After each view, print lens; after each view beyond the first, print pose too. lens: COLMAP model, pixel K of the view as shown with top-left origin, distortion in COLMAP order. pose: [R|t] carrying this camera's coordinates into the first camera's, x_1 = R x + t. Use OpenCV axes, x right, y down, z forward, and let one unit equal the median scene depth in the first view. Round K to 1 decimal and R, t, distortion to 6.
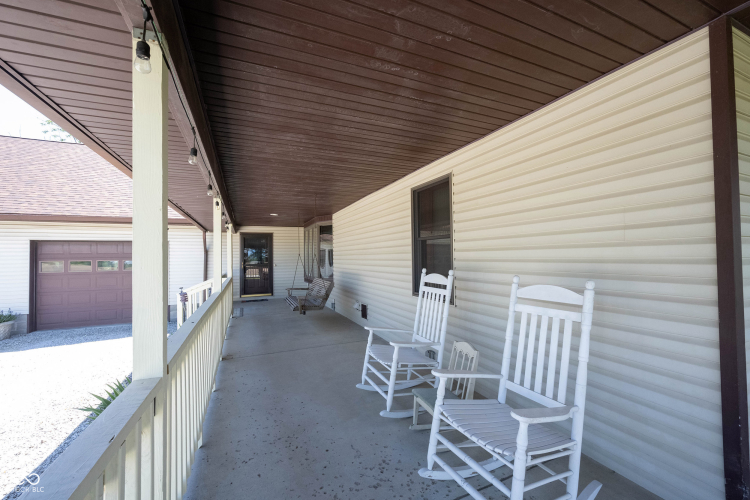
lens RADIAL K [[298.2, 0, 374.3], [0, 298.2, 251.7], [0, 0, 1]] dist [0.005814, -0.001165]
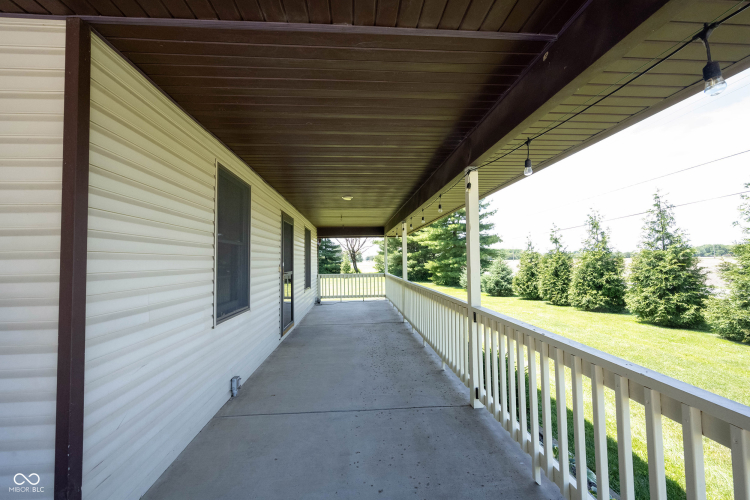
lens RADIAL K [[298.2, 0, 368.6], [0, 298.2, 251.0], [0, 0, 1]] dist [0.005814, -0.001165]
pose [[0.350562, 0.035328, 0.935873, 0.261246], [-0.006428, 0.999356, -0.035316, -0.009649], [-0.936518, 0.006365, 0.350563, -0.080158]]
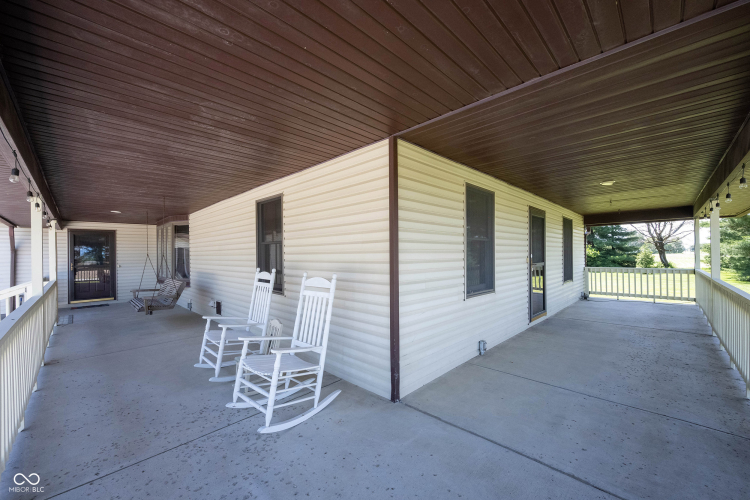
lens RADIAL K [[298.2, 0, 374.6], [0, 298.2, 253.3], [0, 0, 1]] dist [0.005814, -0.001165]
pose [[0.930846, 0.001299, 0.365409, 0.146048], [-0.005384, 0.999934, 0.010161, -0.018055], [-0.365372, -0.011425, 0.930791, -0.322238]]
